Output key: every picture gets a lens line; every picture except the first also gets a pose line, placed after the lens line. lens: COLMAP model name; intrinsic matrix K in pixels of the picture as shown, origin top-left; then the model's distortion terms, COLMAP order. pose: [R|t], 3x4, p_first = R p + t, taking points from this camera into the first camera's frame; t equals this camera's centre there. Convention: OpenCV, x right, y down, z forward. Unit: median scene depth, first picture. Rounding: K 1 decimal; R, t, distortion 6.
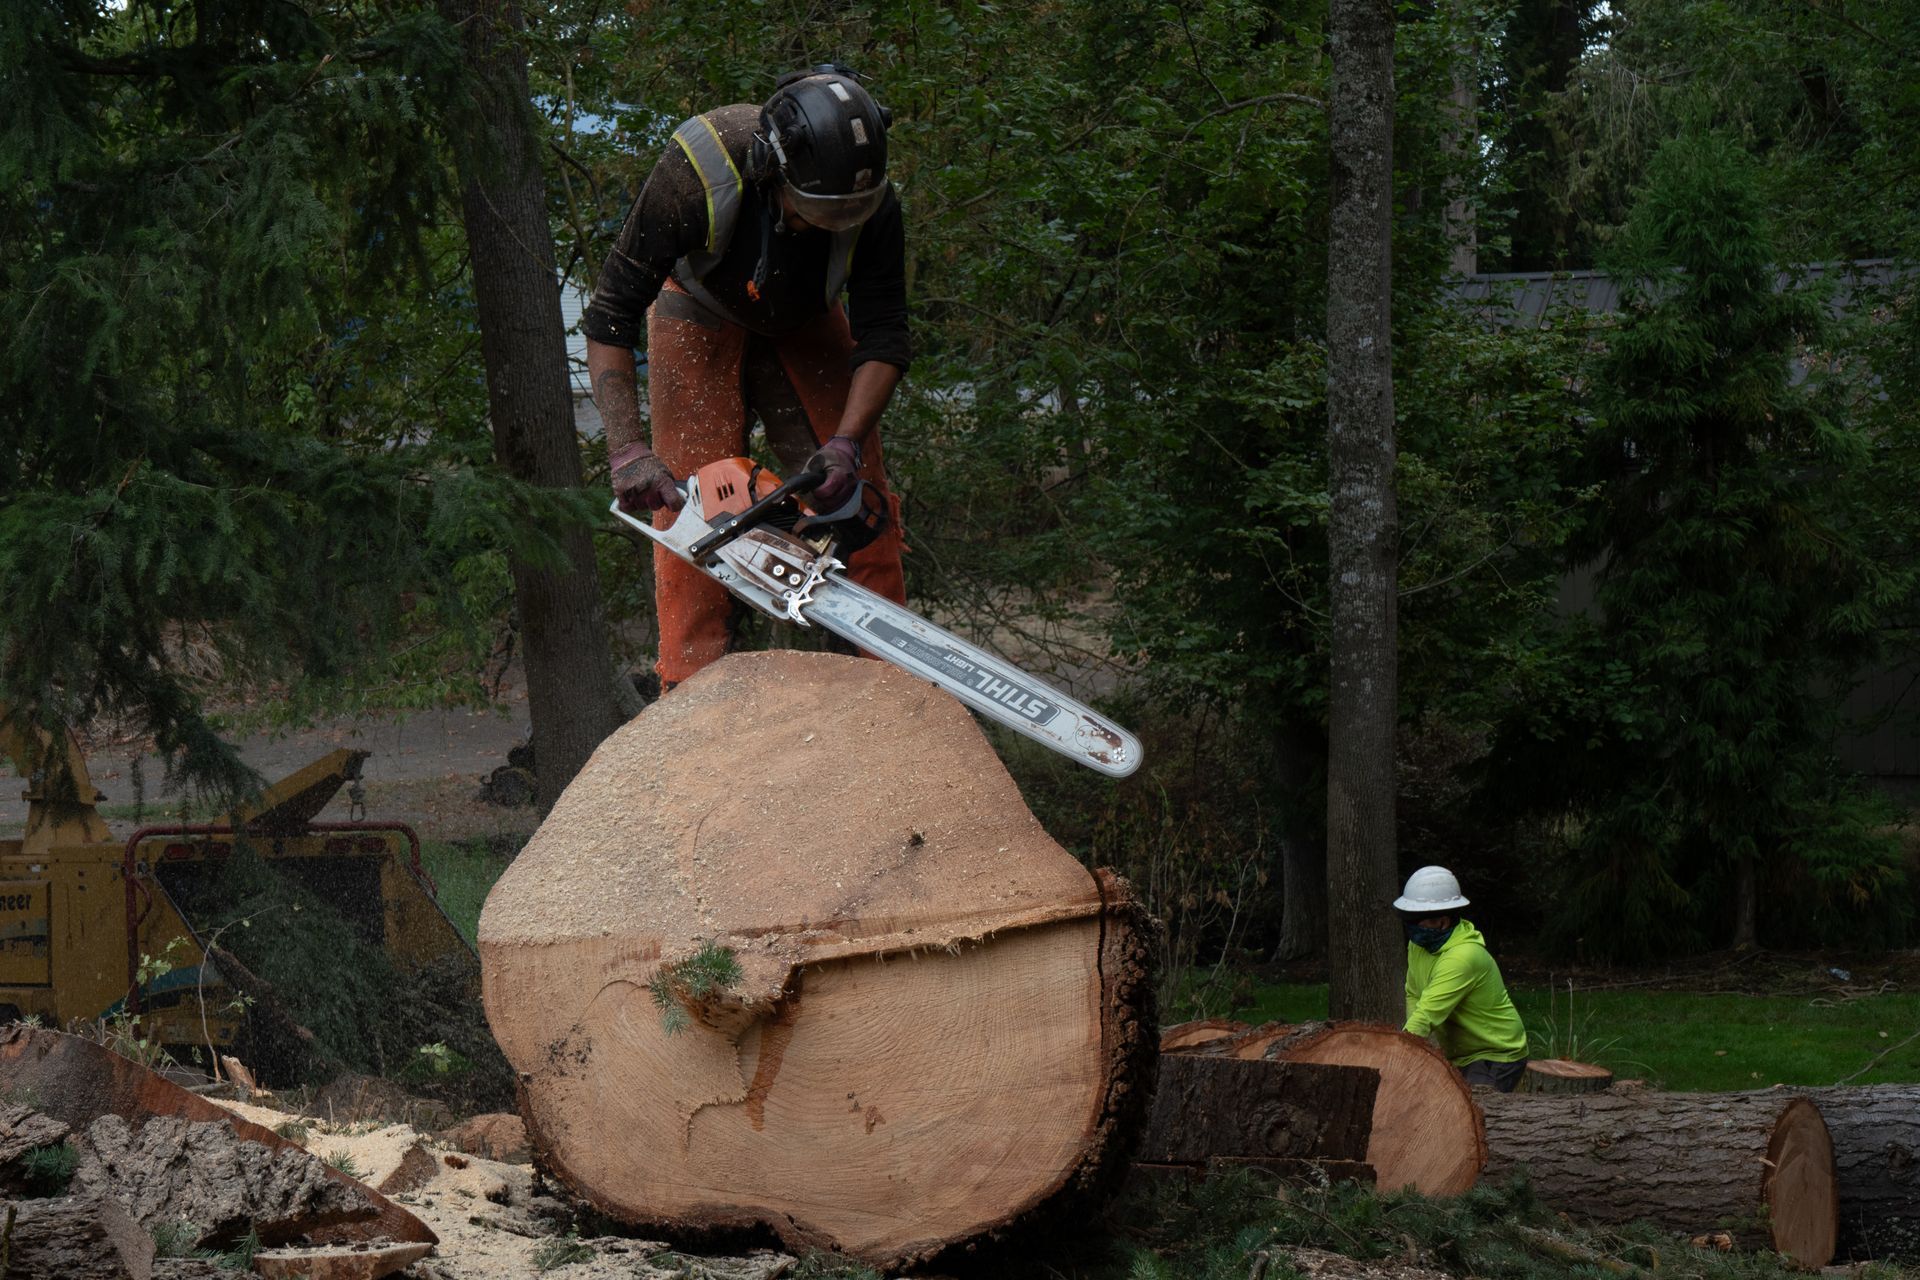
lens RADIAL K [[4950.9, 0, 963.6], [0, 4950.9, 445.8], [0, 0, 1]] dist [0.103410, 1.070462]
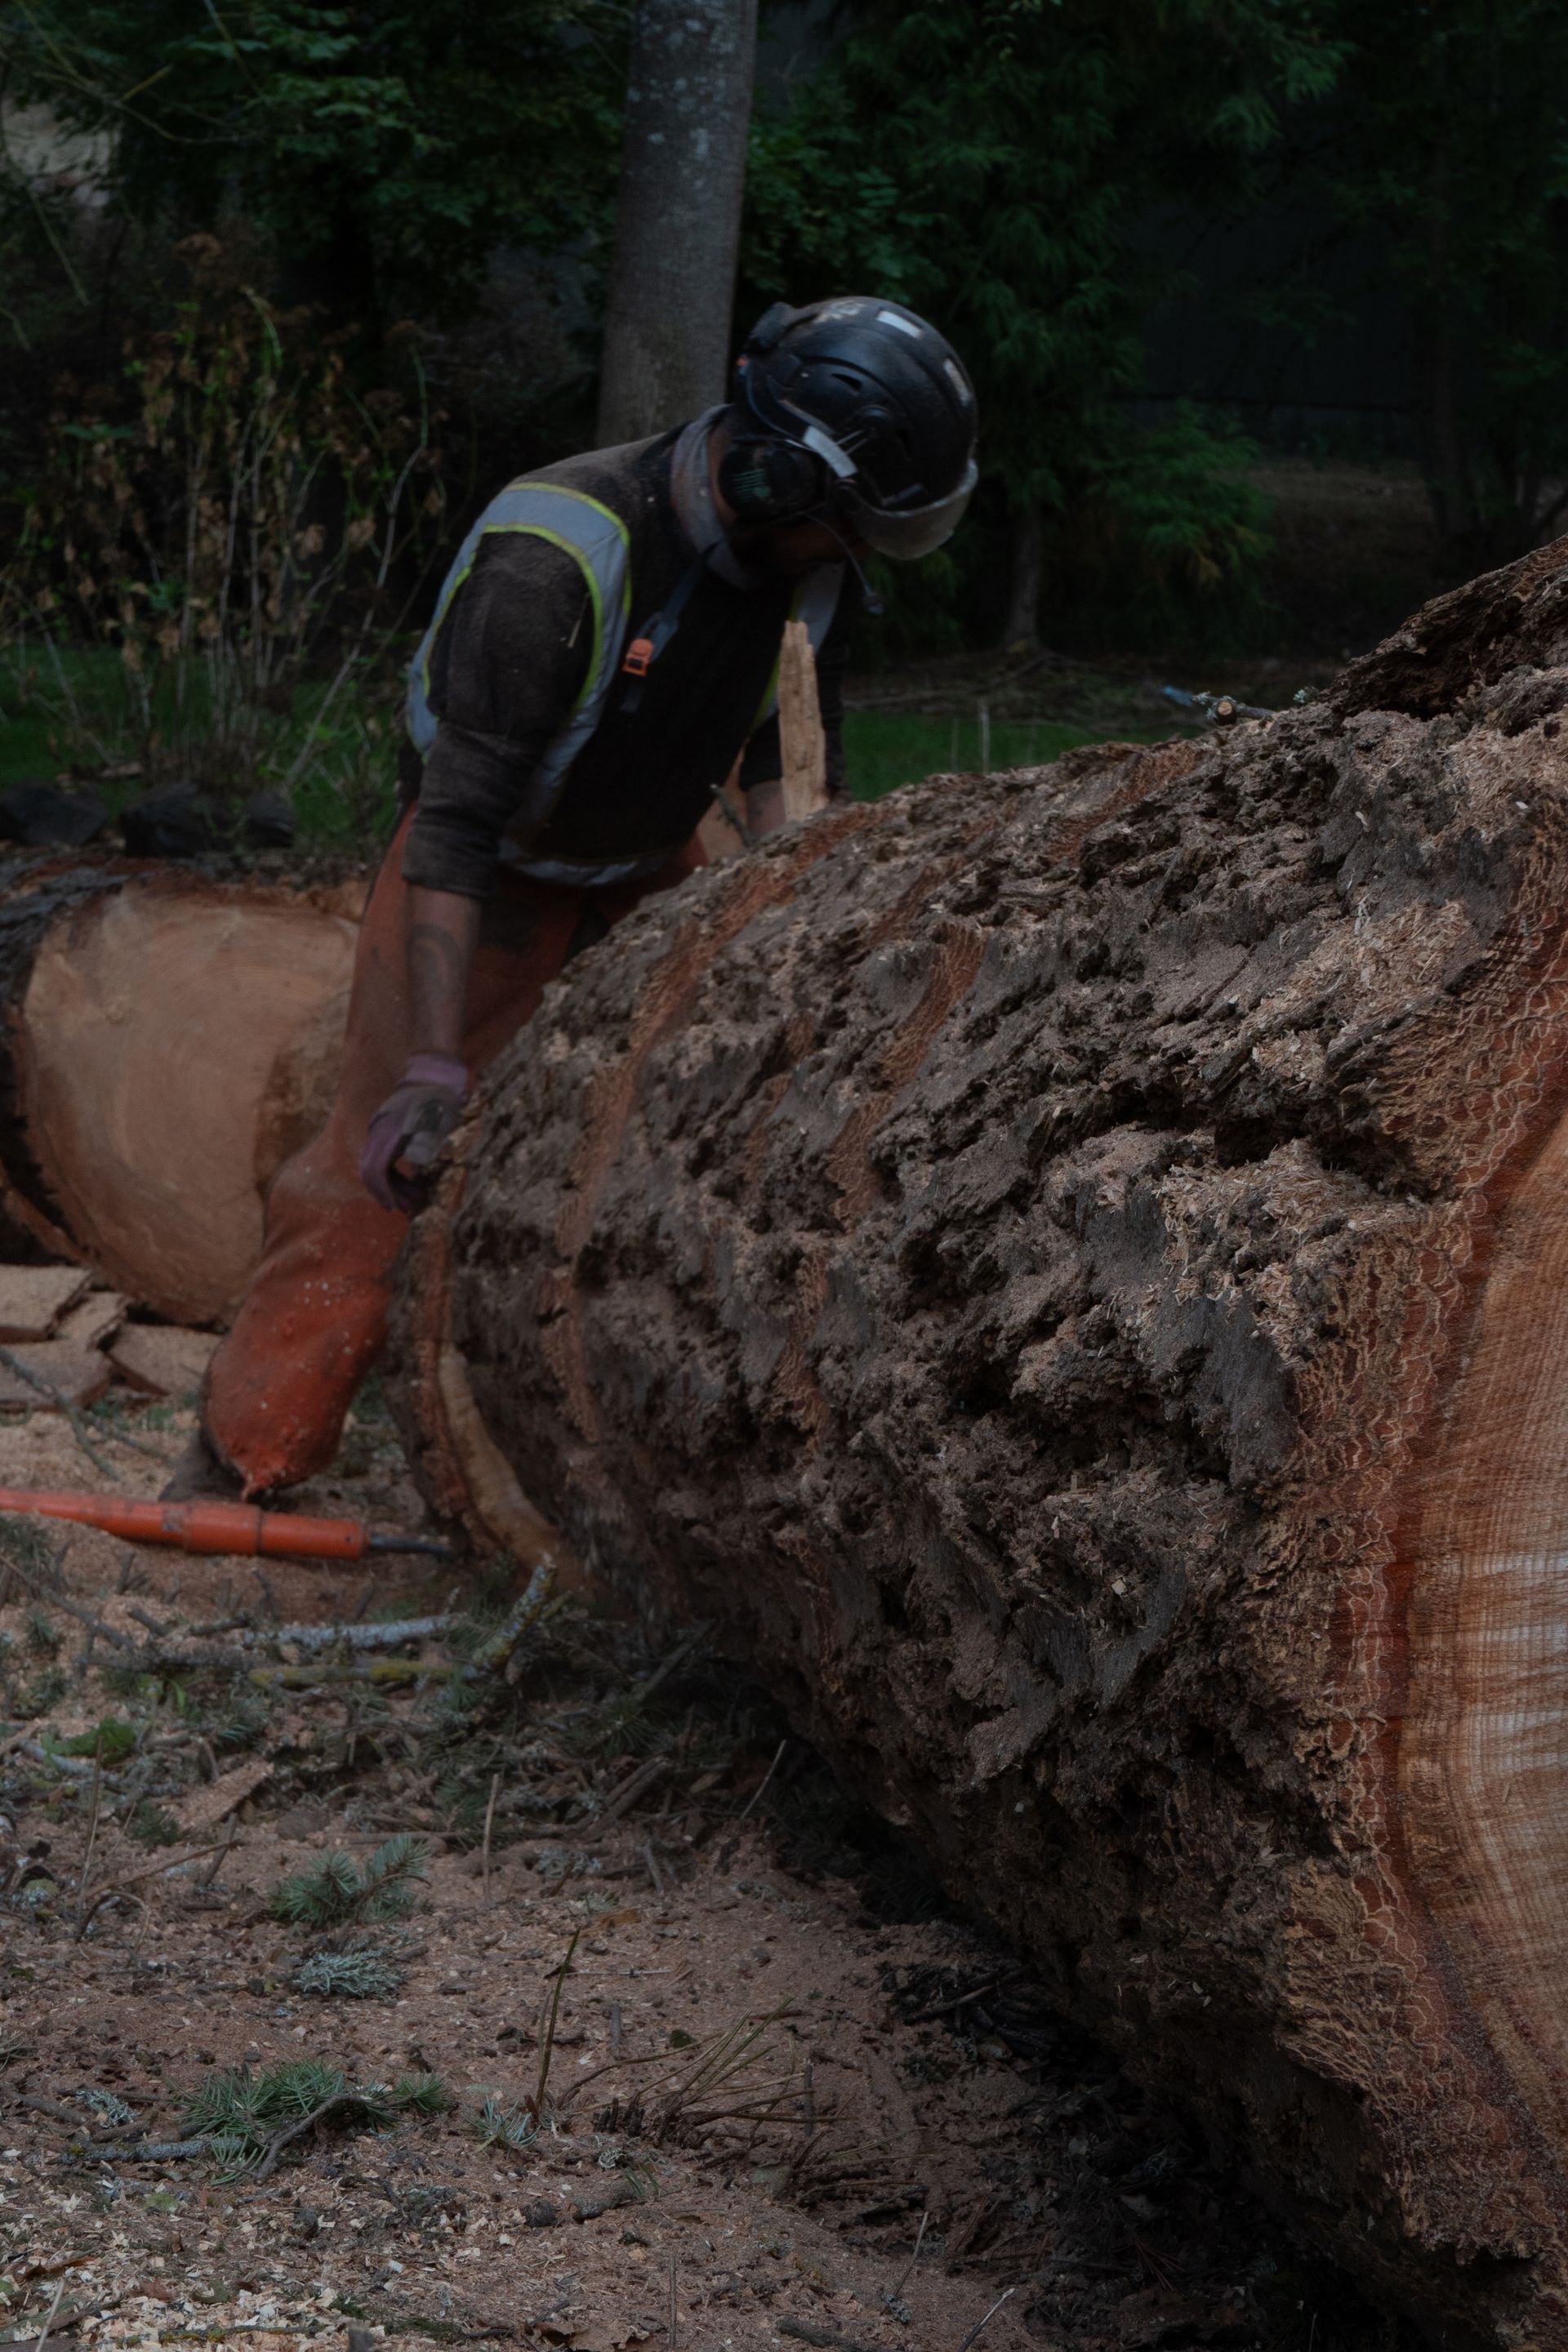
lens RADIAL K [[5116.6, 0, 763.9], [0, 5116.6, 1163.1], [0, 0, 1]] dist [0.123709, 0.242055]
pose [[0.960859, 0.015343, 0.276613, -0.061883], [-0.072995, 0.977205, 0.199356, 0.044617], [-0.267249, -0.211744, 0.940076, 0.456801]]
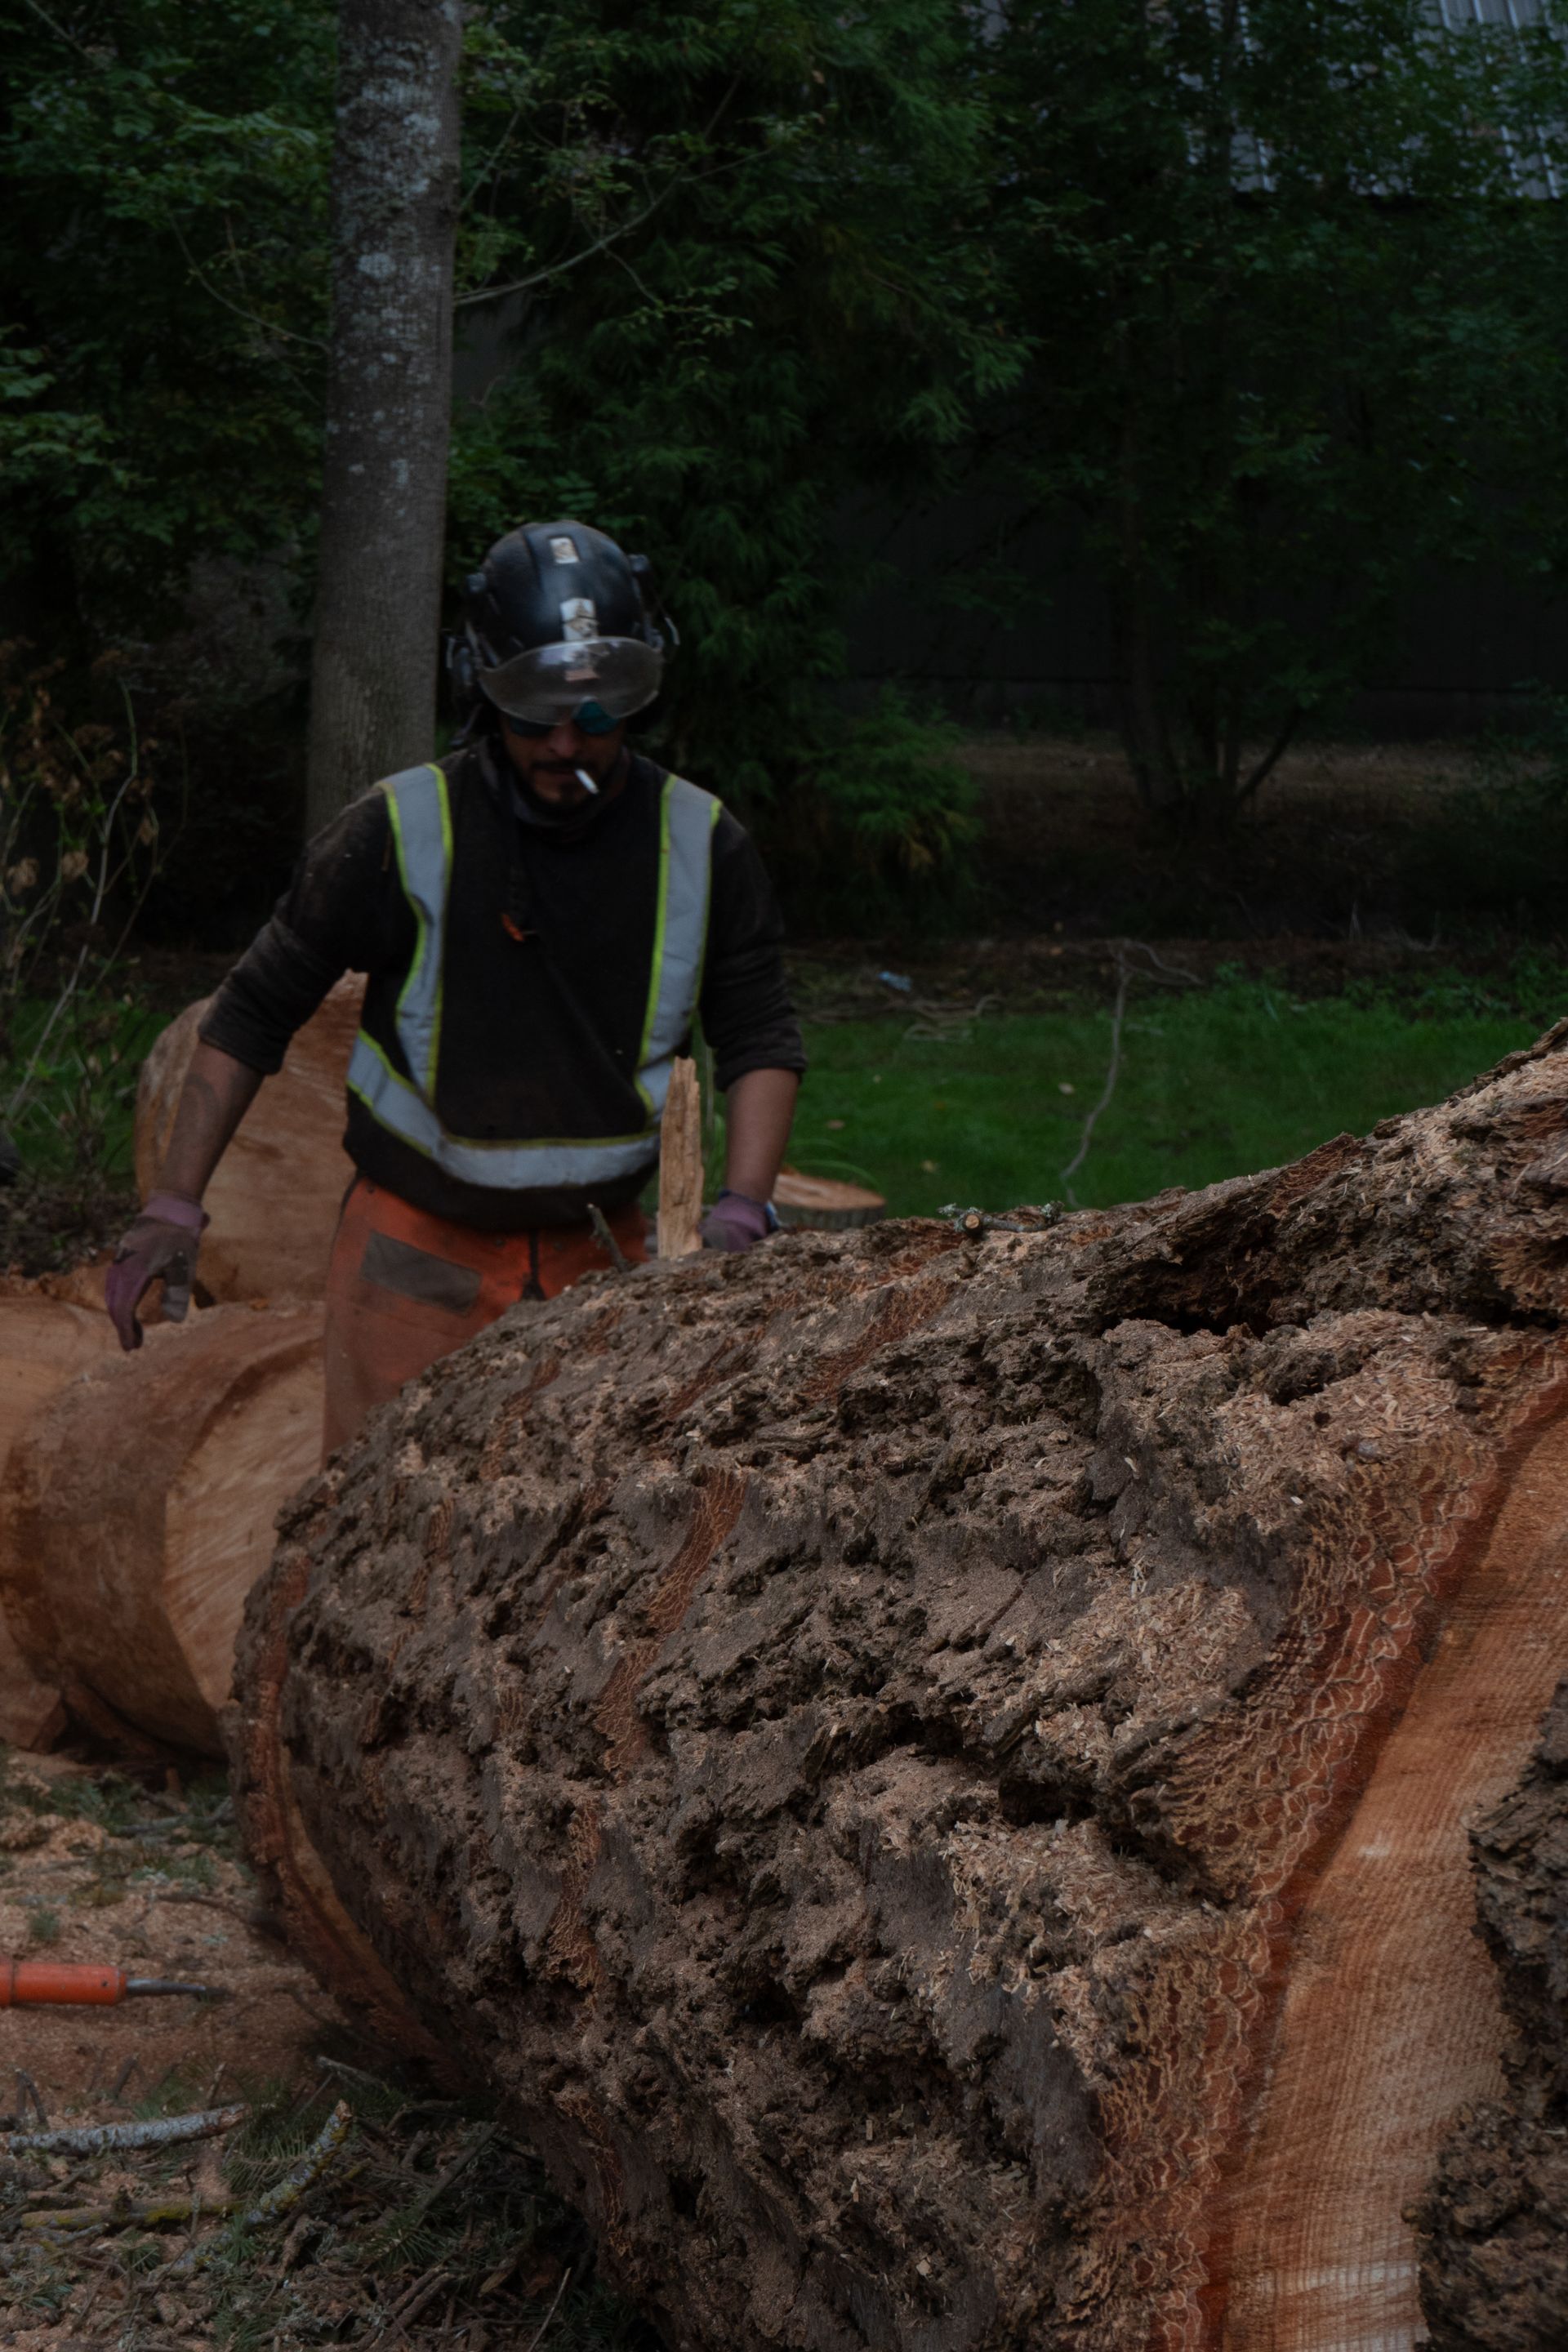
lens RADIAL K [[5116.6, 0, 763.9], [0, 5116.6, 1163.1], [0, 0, 1]] dist [0.123709, 0.242055]
pose [[0.944832, -0.008329, 0.327451, -0.062478], [-0.043559, 0.987603, 0.150805, 0.036566], [-0.324647, -0.156749, 0.932756, 0.459373]]
